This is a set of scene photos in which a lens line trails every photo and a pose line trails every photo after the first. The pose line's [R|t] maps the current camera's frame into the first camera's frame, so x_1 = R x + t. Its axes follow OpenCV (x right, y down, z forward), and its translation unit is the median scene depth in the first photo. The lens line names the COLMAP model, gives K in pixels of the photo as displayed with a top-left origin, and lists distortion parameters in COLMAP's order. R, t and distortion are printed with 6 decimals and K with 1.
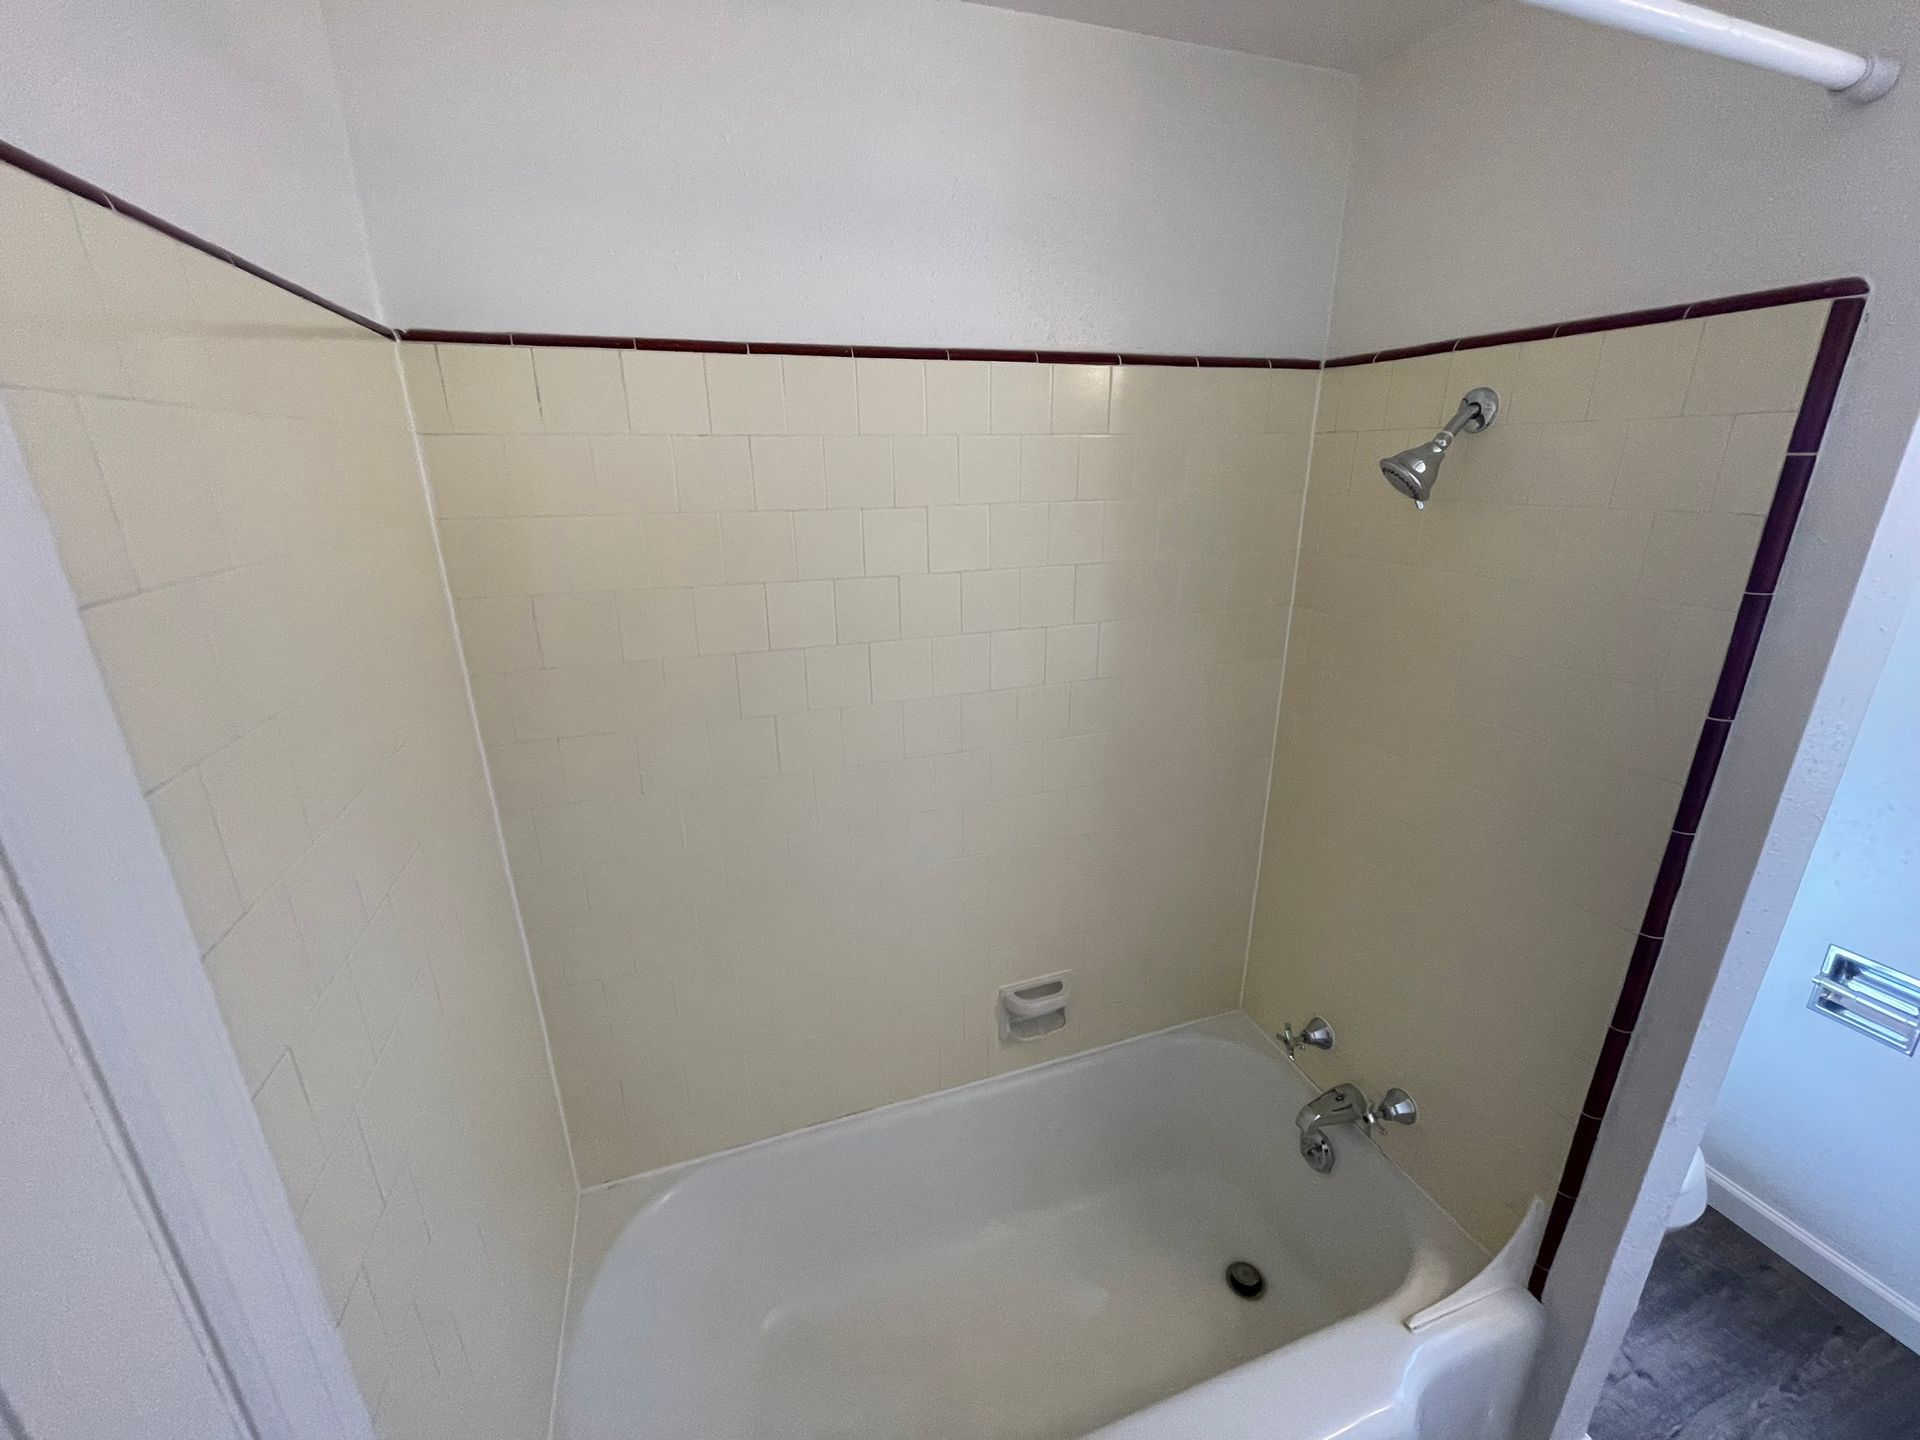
lens RADIAL K [[782.4, 0, 952.9], [0, 782.4, 713.8], [0, 0, 1]] dist [-0.006736, 0.001352]
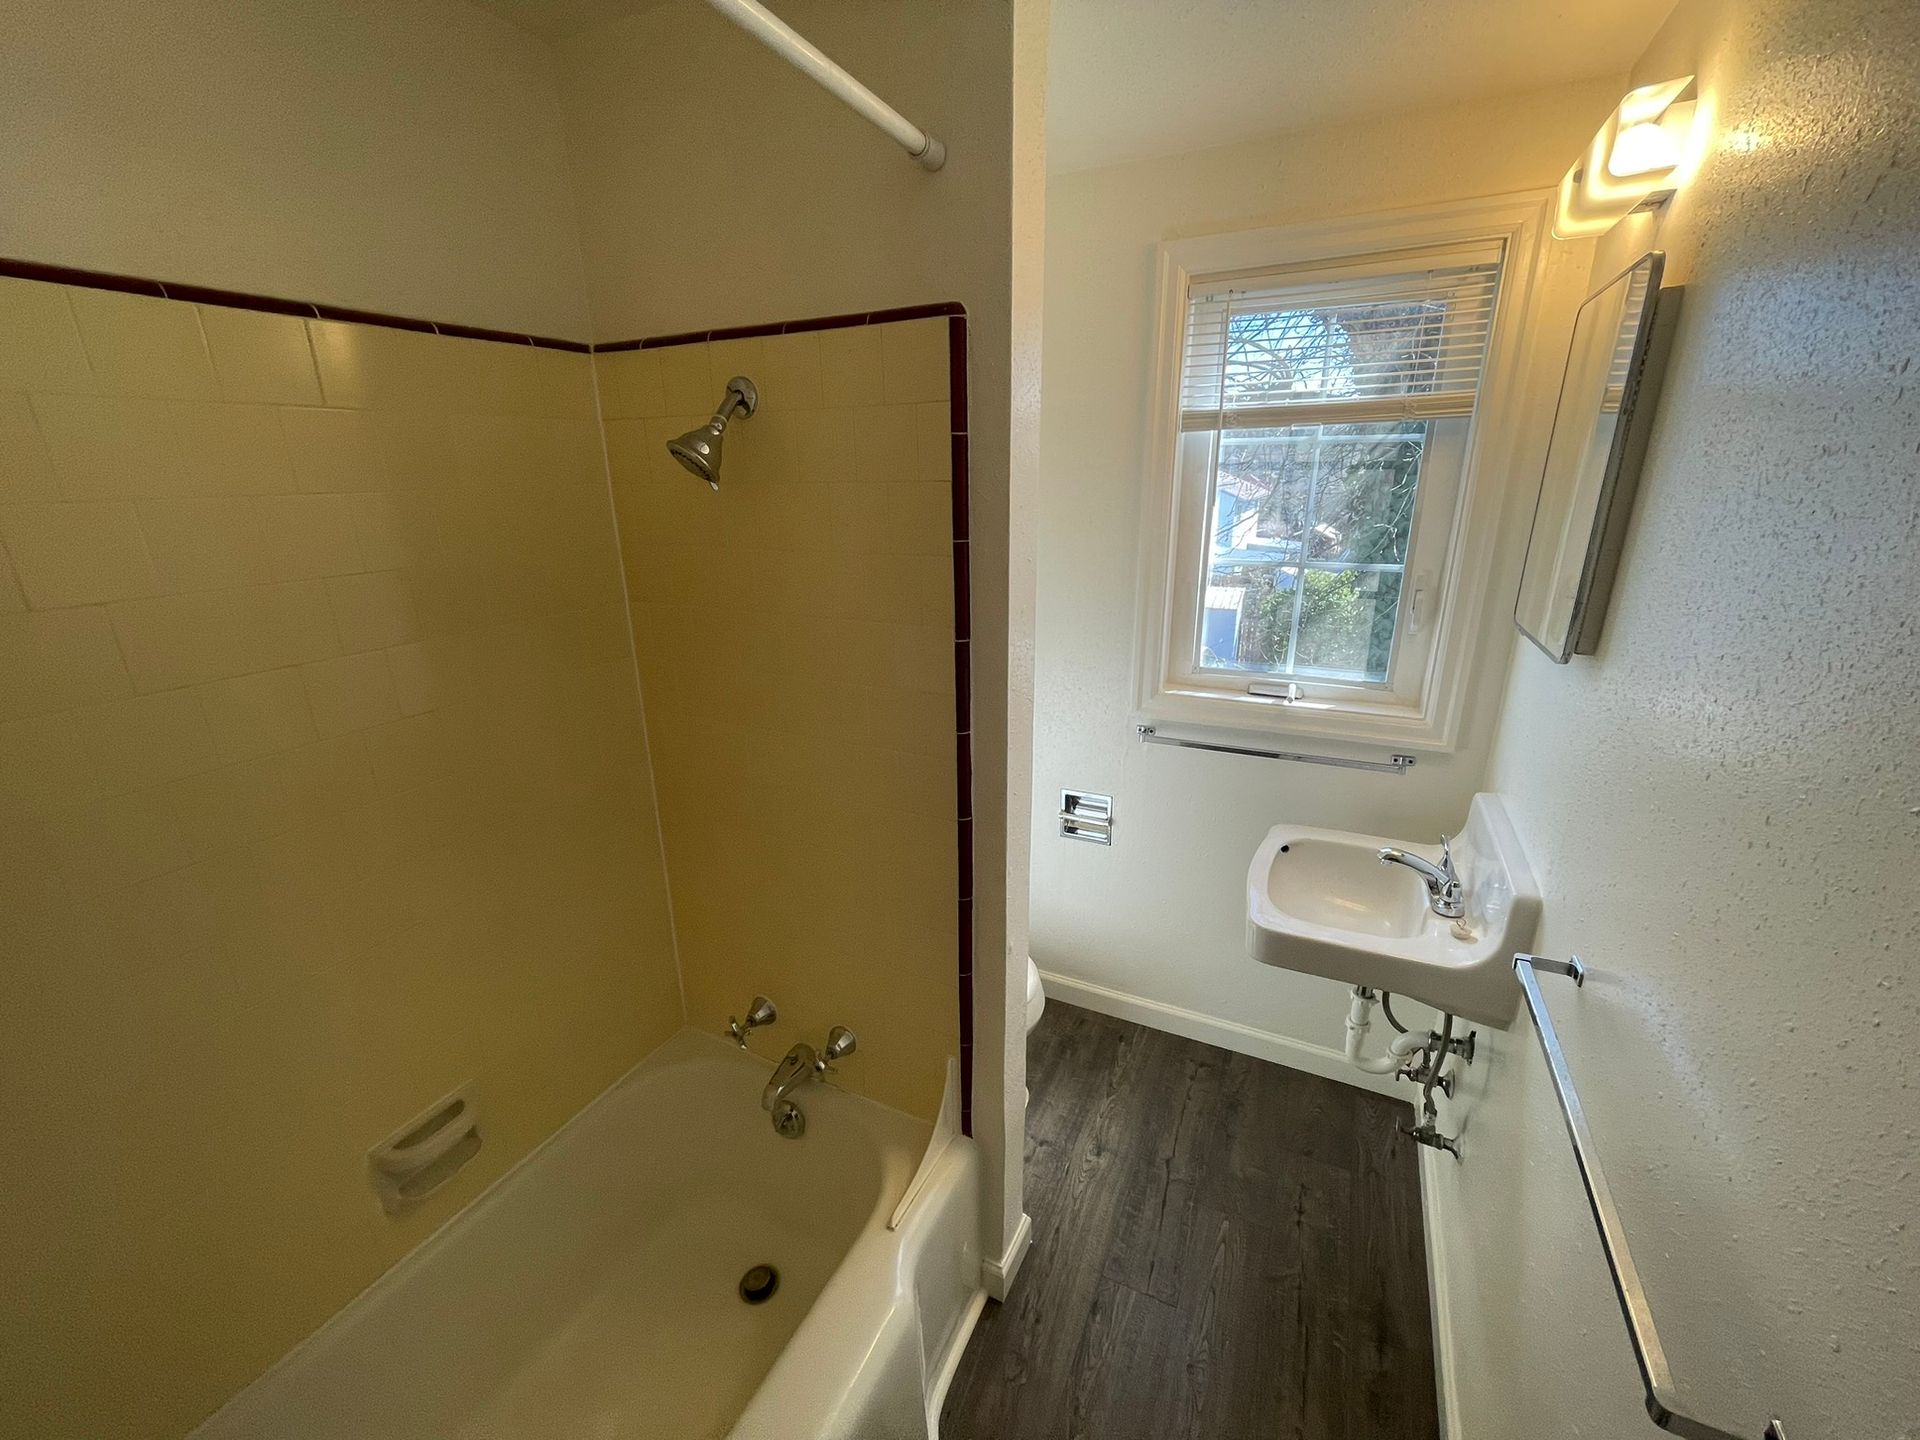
lens RADIAL K [[782.4, 0, 960.5], [0, 782.4, 714.4], [0, 0, 1]] dist [-0.006736, 0.001352]
pose [[0.713680, -0.211007, 0.667935, 0.062311], [0.226342, 0.971865, 0.065179, 0.028559], [-0.662896, 0.104665, 0.741360, 0.036929]]
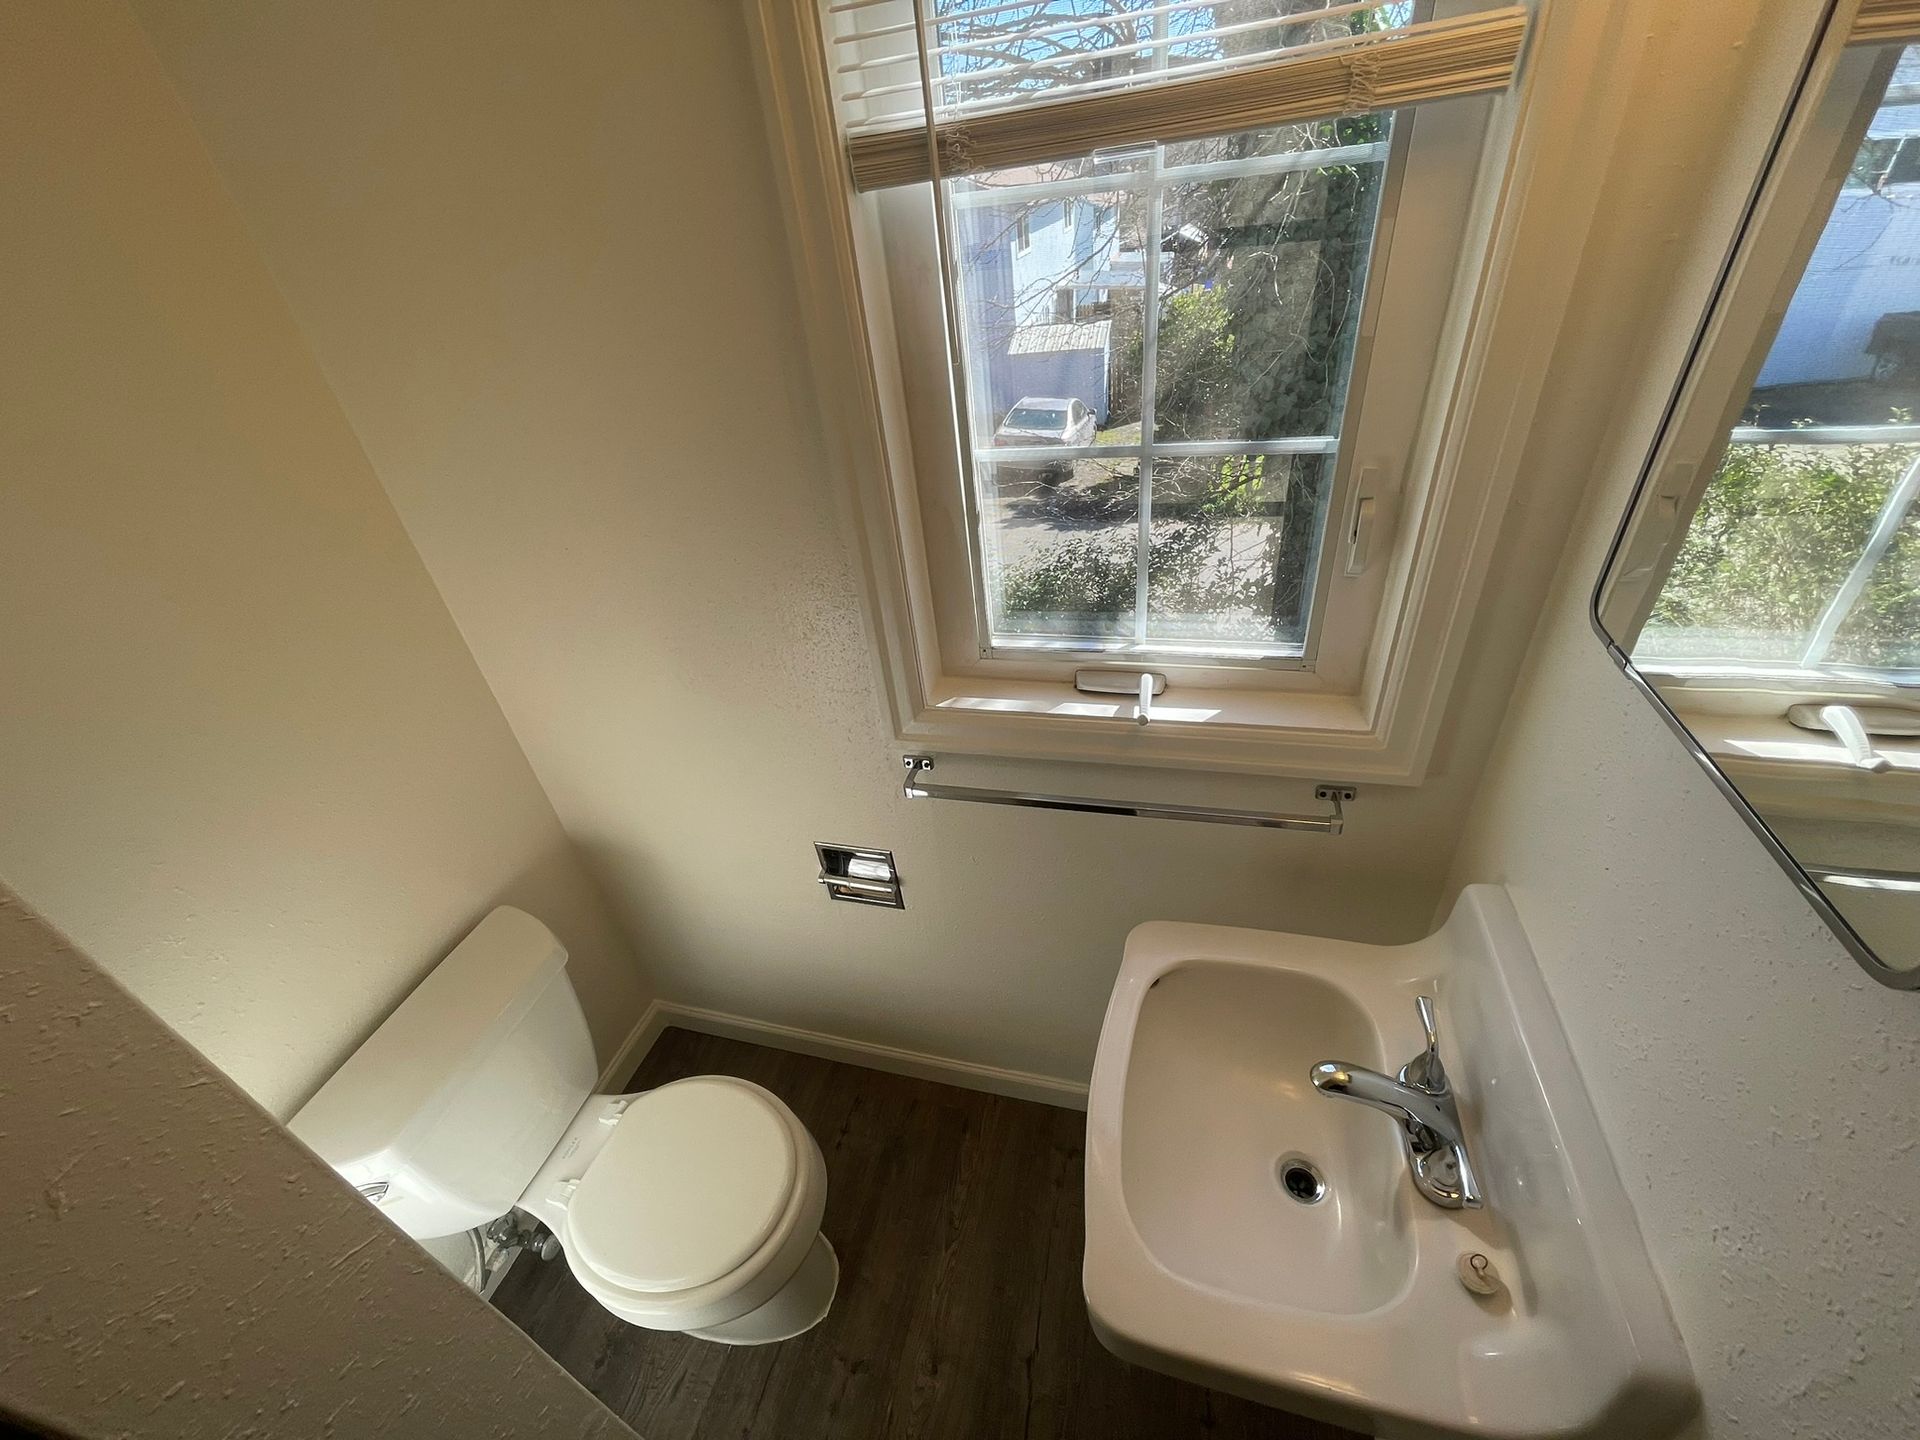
lens RADIAL K [[782.4, 0, 965.3], [0, 782.4, 716.2], [0, 0, 1]] dist [-0.006736, 0.001352]
pose [[0.565272, -0.508883, 0.649234, 0.818830], [0.350446, 0.860633, 0.369457, -0.122763], [-0.746763, 0.018678, 0.664828, 0.295113]]
